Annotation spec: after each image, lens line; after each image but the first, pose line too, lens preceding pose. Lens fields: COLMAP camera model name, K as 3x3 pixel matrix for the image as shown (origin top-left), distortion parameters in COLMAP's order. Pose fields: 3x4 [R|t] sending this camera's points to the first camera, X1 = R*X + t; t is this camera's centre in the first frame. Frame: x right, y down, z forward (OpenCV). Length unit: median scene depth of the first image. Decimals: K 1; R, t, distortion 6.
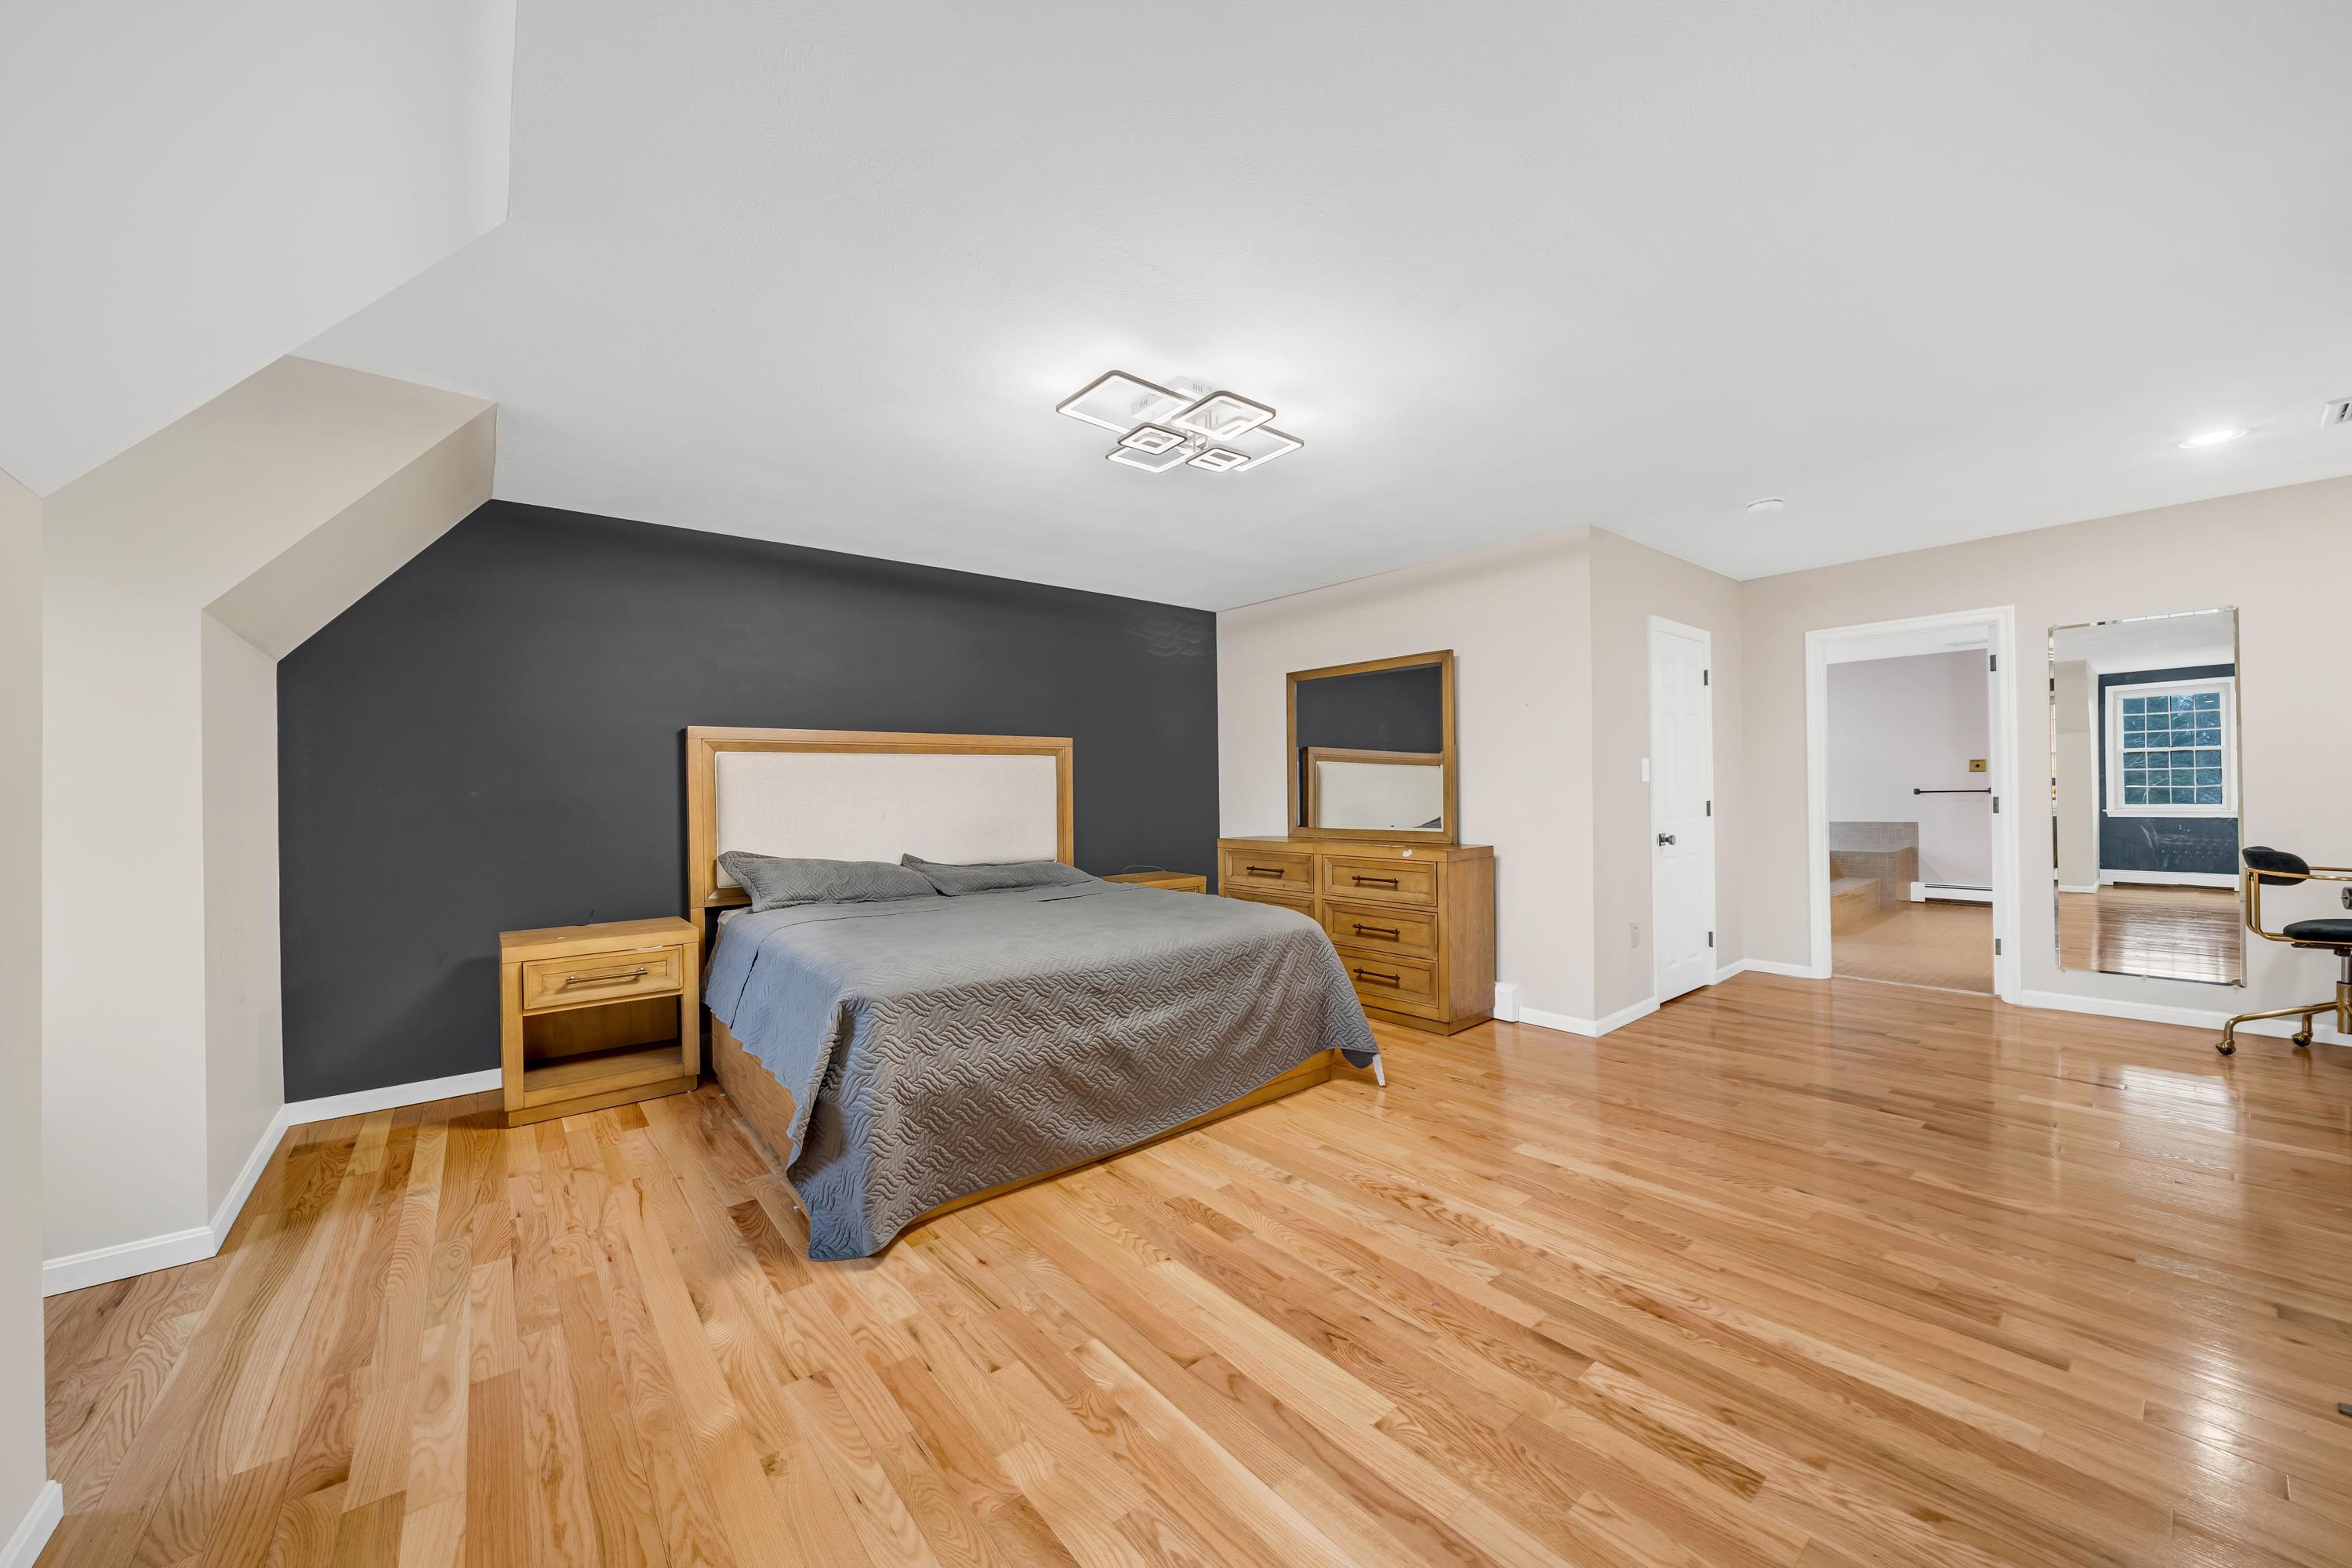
lens RADIAL K [[862.5, 0, 1159.6], [0, 862.5, 786.6], [0, 0, 1]] dist [-0.009392, 0.000164]
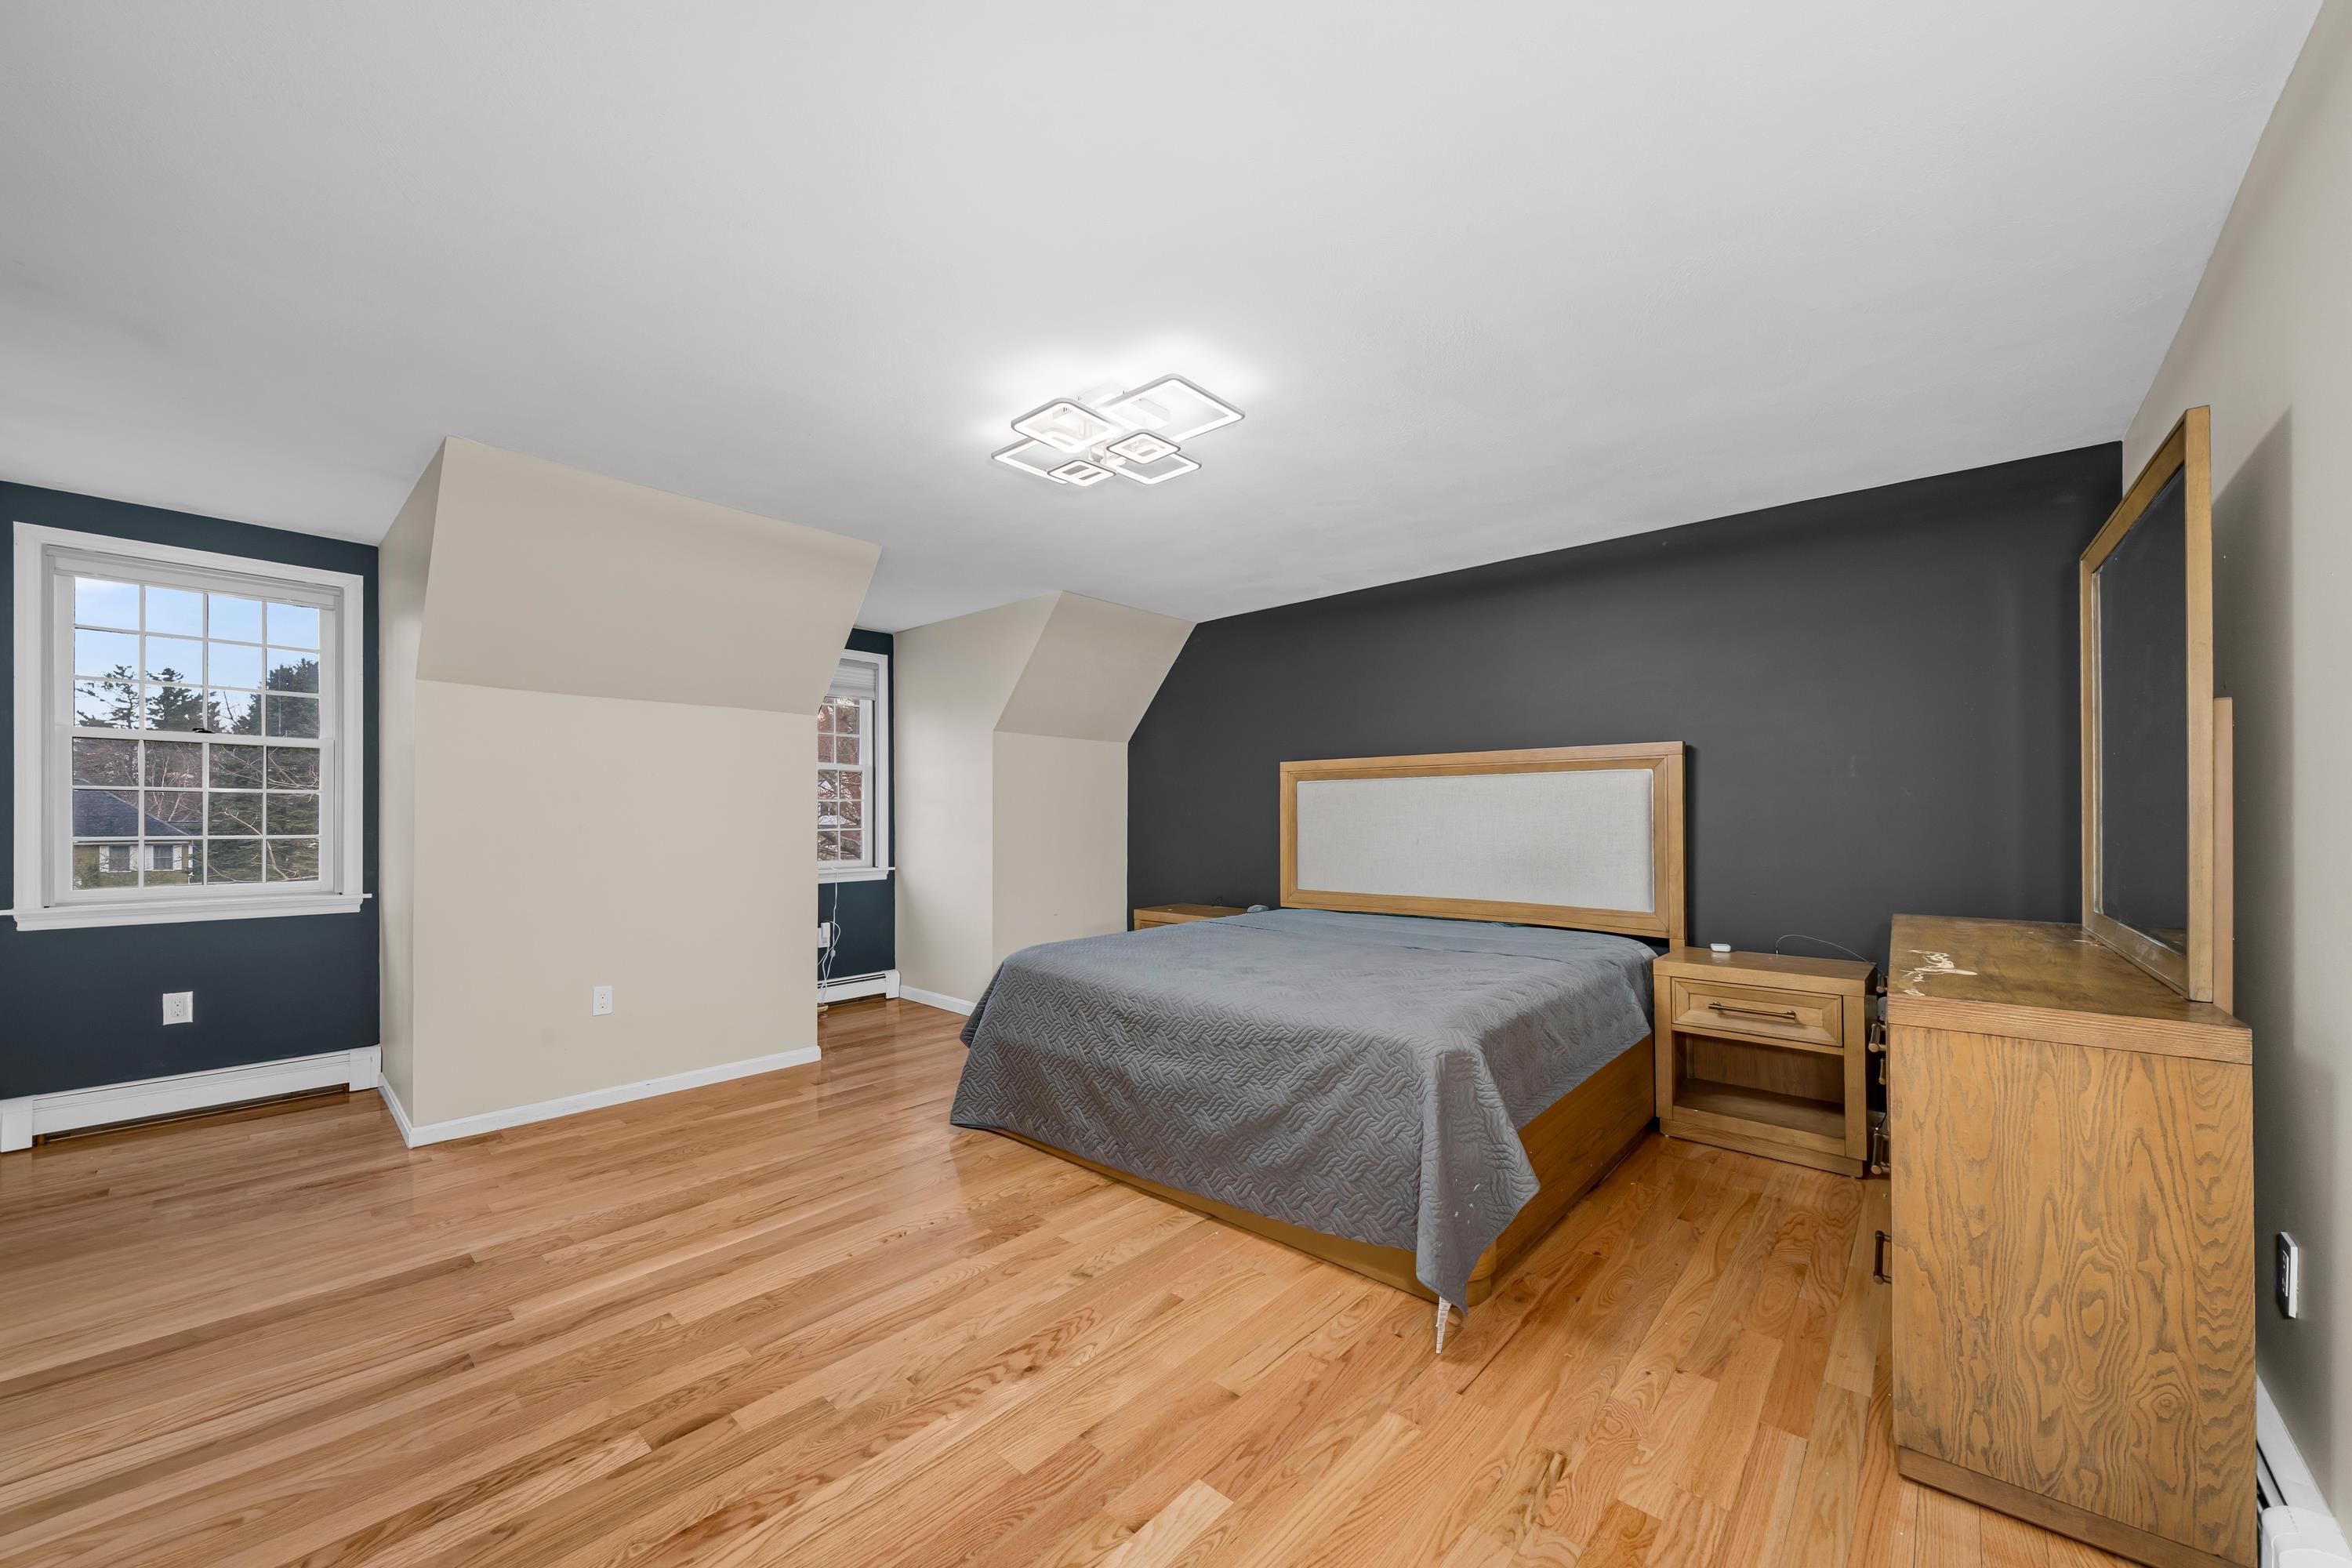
lens RADIAL K [[862.5, 0, 1158.7], [0, 862.5, 801.0], [0, 0, 1]] dist [-0.009392, 0.000164]
pose [[0.151621, -0.002874, -0.988434, 1.142548], [0.003187, 0.999992, -0.002419, -0.018537], [0.988433, -0.002784, 0.151629, 1.065630]]
